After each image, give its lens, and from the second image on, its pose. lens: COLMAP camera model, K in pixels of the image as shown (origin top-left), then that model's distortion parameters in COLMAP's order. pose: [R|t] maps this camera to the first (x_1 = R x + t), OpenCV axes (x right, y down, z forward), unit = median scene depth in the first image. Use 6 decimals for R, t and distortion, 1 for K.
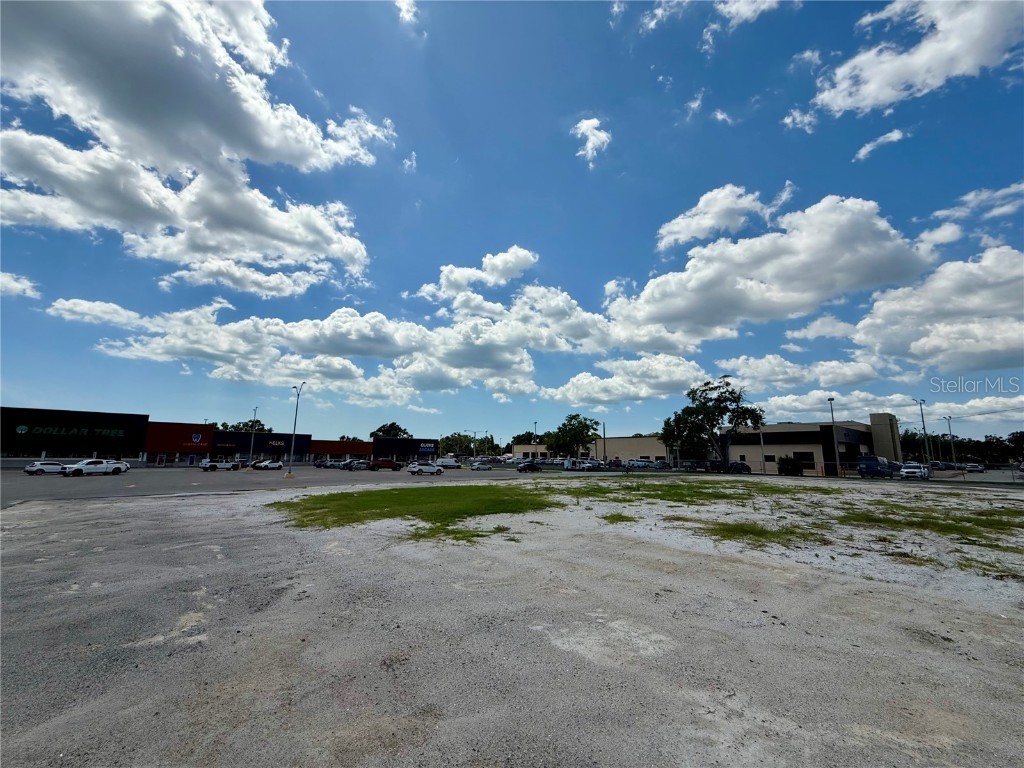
lens RADIAL K [[417.2, 0, 516.0], [0, 417.2, 381.6], [0, 0, 1]] dist [-0.011144, 0.001590]
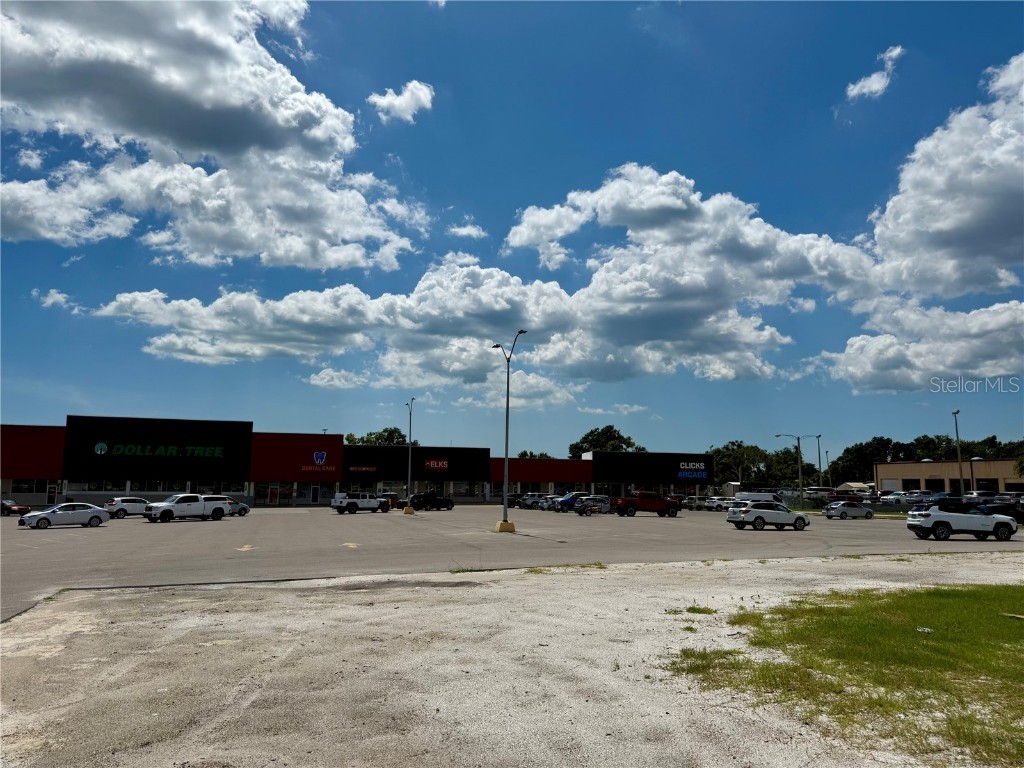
lens RADIAL K [[723.0, 0, 508.8], [0, 723.0, 369.6], [0, 0, 1]] dist [0.059335, -0.084271]
pose [[0.927995, -0.059865, -0.367751, -0.126255], [0.065892, 0.997819, 0.003842, 0.023794], [0.366719, -0.027797, 0.929916, 0.129603]]
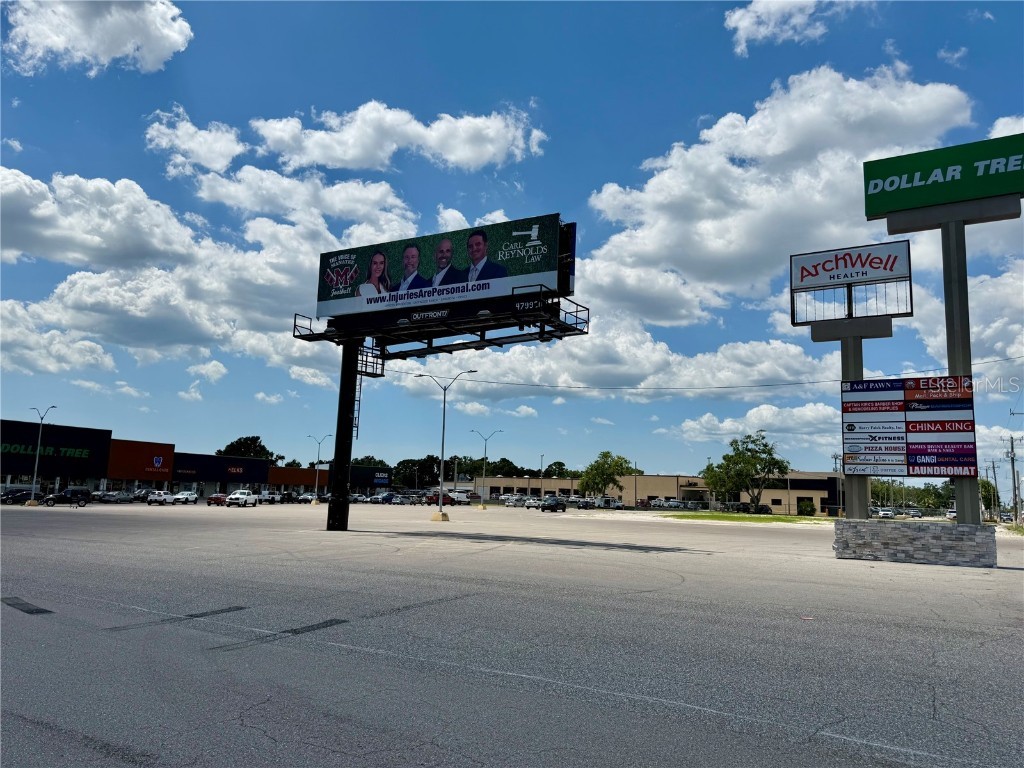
lens RADIAL K [[723.0, 0, 509.0], [0, 723.0, 383.5], [0, 0, 1]] dist [0.059335, -0.084271]
pose [[0.942711, 0.072760, 0.325579, -0.657313], [-0.083623, 0.996307, 0.019476, -0.099044], [-0.322959, -0.045586, 0.945314, -0.544781]]
